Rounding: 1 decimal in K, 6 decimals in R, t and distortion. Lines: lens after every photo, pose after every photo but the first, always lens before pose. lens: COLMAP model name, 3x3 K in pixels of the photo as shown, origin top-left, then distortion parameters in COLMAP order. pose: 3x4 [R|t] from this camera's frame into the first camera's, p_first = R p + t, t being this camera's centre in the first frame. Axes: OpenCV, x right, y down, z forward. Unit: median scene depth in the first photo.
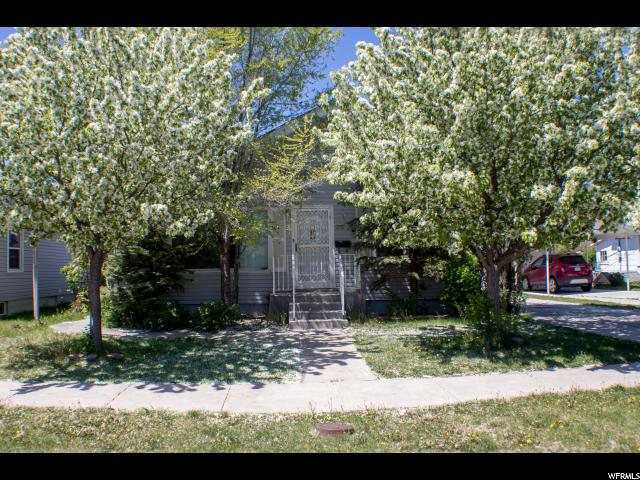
lens RADIAL K [[698.9, 0, 320.0], [0, 698.9, 240.0], [0, 0, 1]] dist [-0.262275, 0.016153]
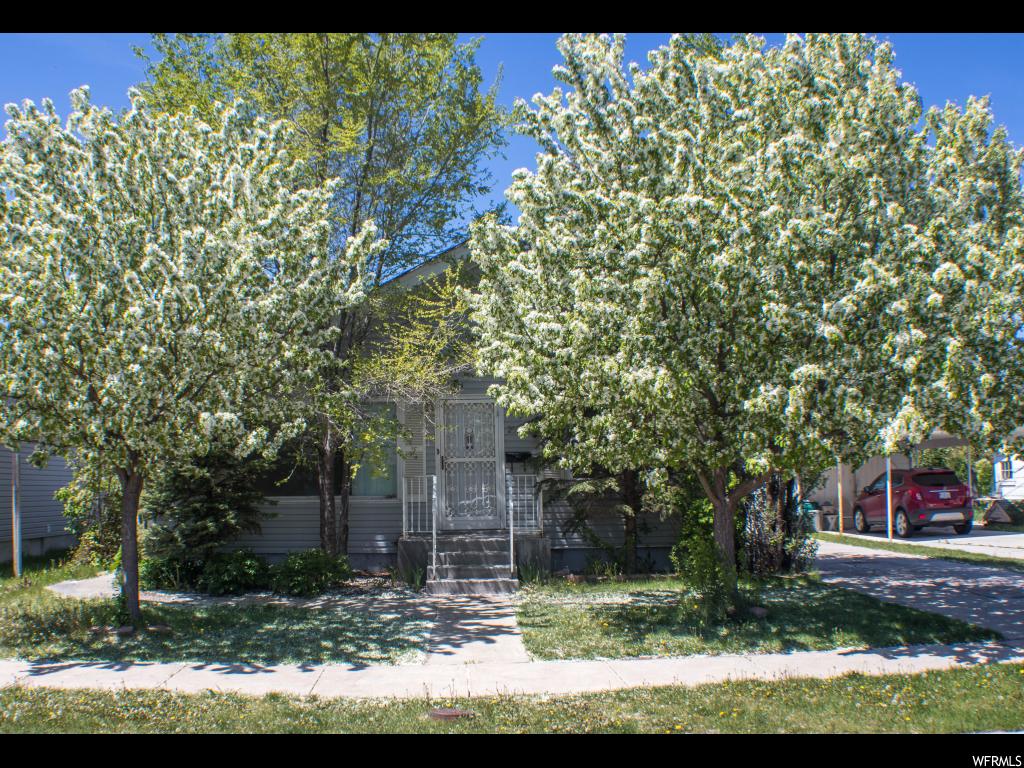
lens RADIAL K [[1459.1, 0, 512.0], [0, 1459.1, 384.0], [0, 0, 1]] dist [-0.135955, -1.014561]
pose [[0.999722, 0.002174, -0.023497, 0.089451], [-0.002733, 0.999714, -0.023777, -0.044062], [0.023439, 0.023835, 0.999441, -0.455973]]
